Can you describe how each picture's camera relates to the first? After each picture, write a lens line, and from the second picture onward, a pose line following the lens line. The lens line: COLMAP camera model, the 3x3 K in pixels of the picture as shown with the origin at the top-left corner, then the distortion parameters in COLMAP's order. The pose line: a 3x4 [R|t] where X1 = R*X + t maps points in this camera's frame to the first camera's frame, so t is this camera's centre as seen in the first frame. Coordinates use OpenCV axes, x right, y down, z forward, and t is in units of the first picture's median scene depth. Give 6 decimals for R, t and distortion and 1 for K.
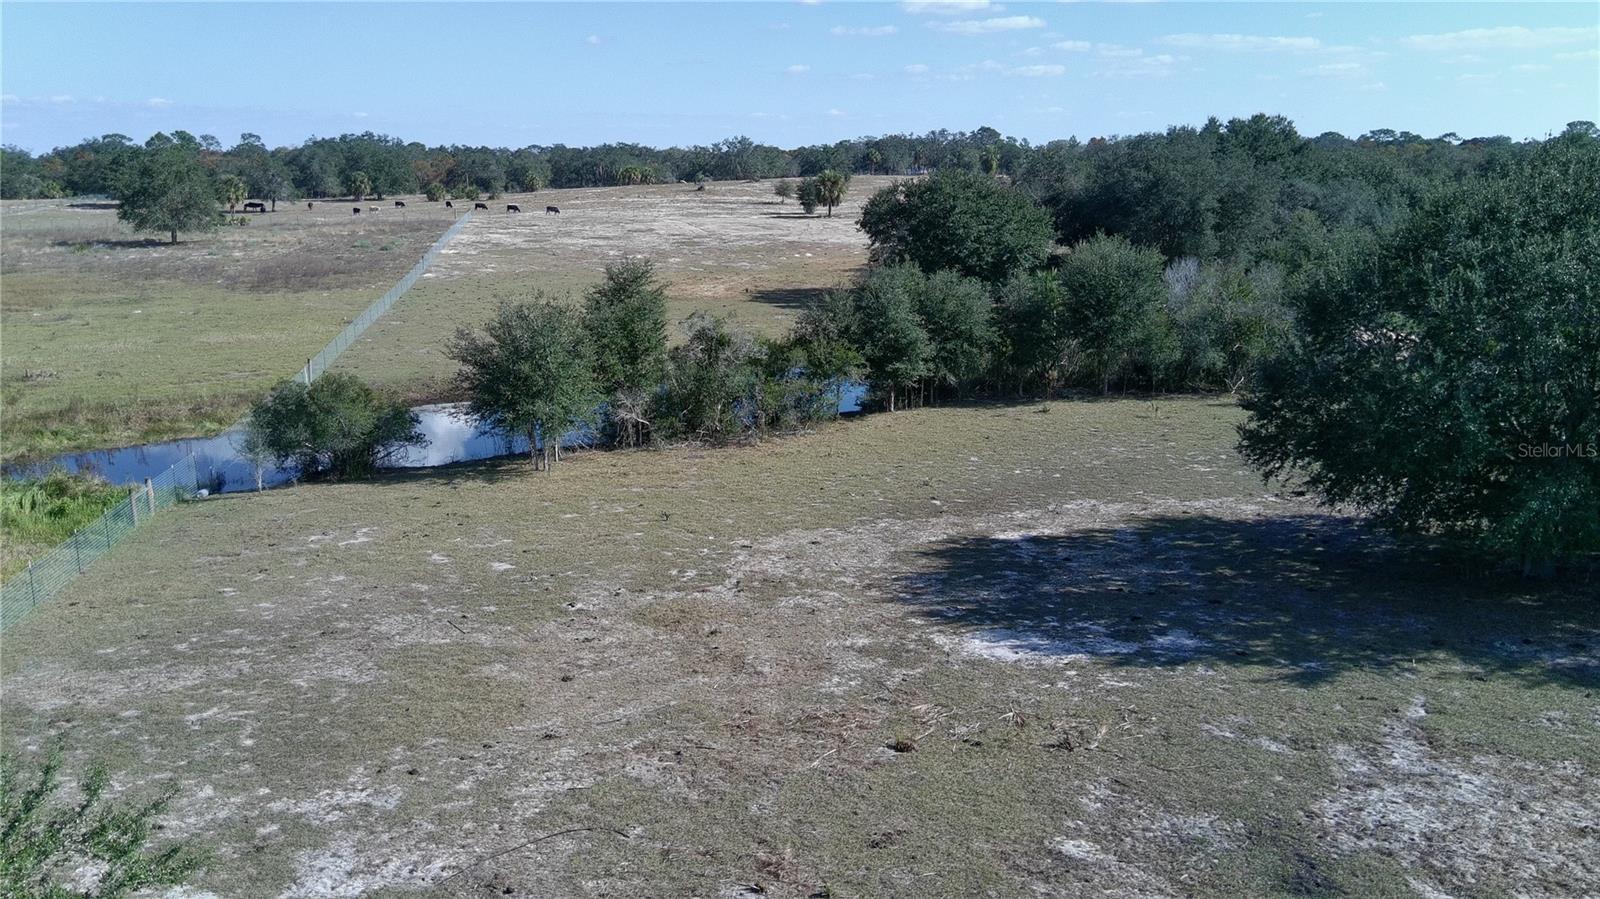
lens RADIAL K [[1324.2, 0, 792.3], [0, 1324.2, 442.8], [0, 0, 1]] dist [0.117689, -0.198185]
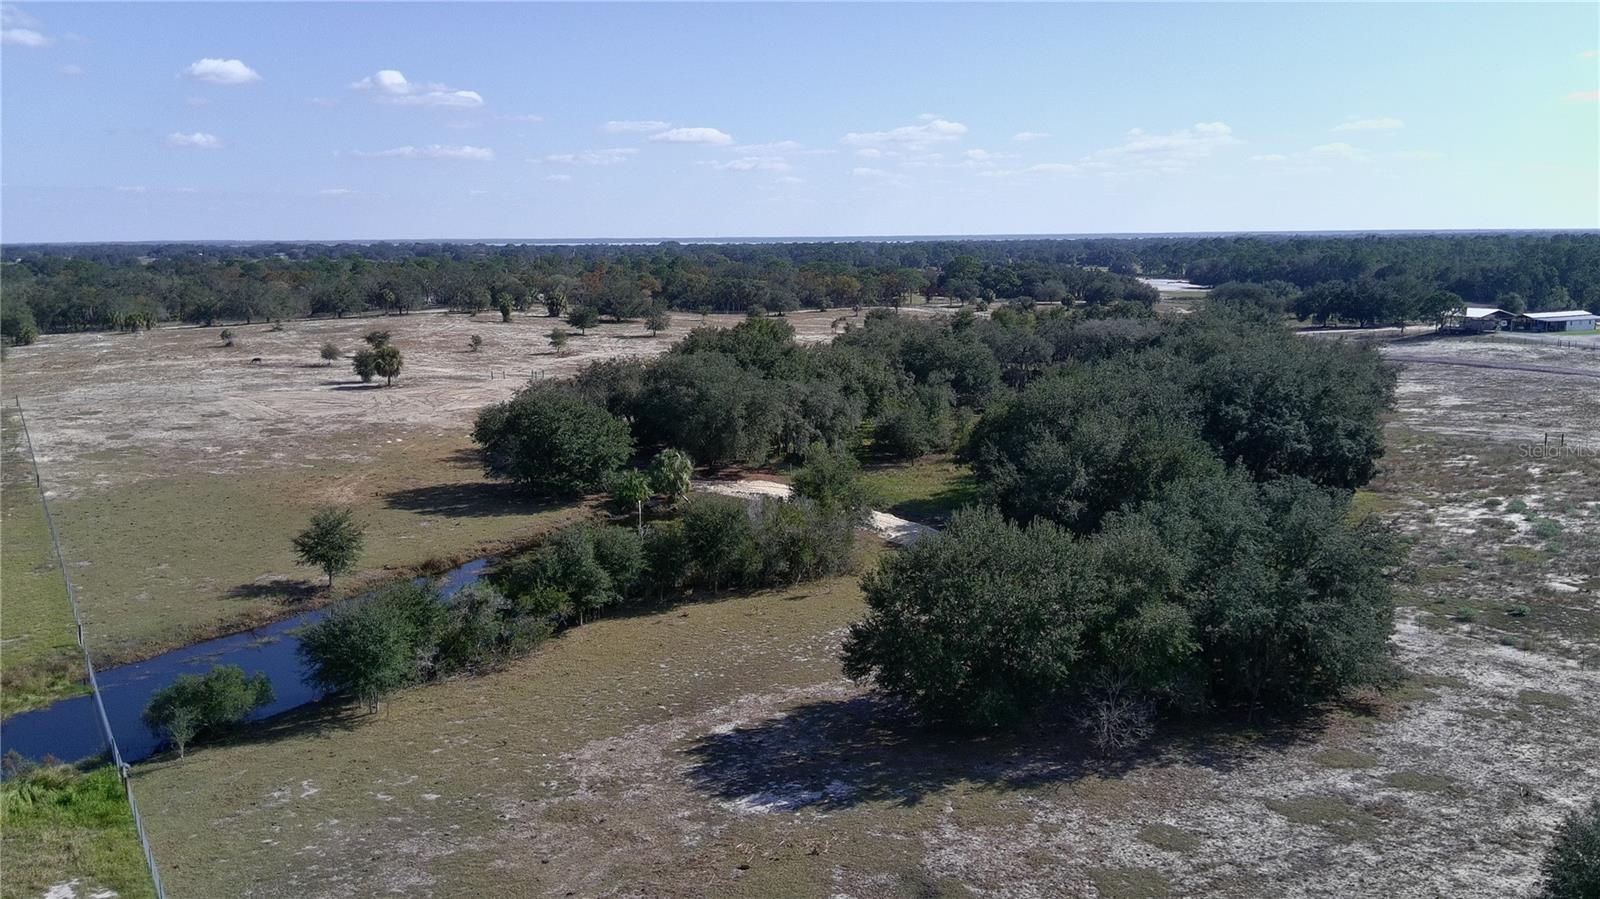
lens RADIAL K [[1324.2, 0, 792.3], [0, 1324.2, 442.8], [0, 0, 1]] dist [0.117689, -0.198185]
pose [[0.923132, -0.053296, 0.380771, -0.258438], [0.075744, 0.996147, -0.044203, -0.143760], [-0.376948, 0.069646, 0.923612, -0.435625]]
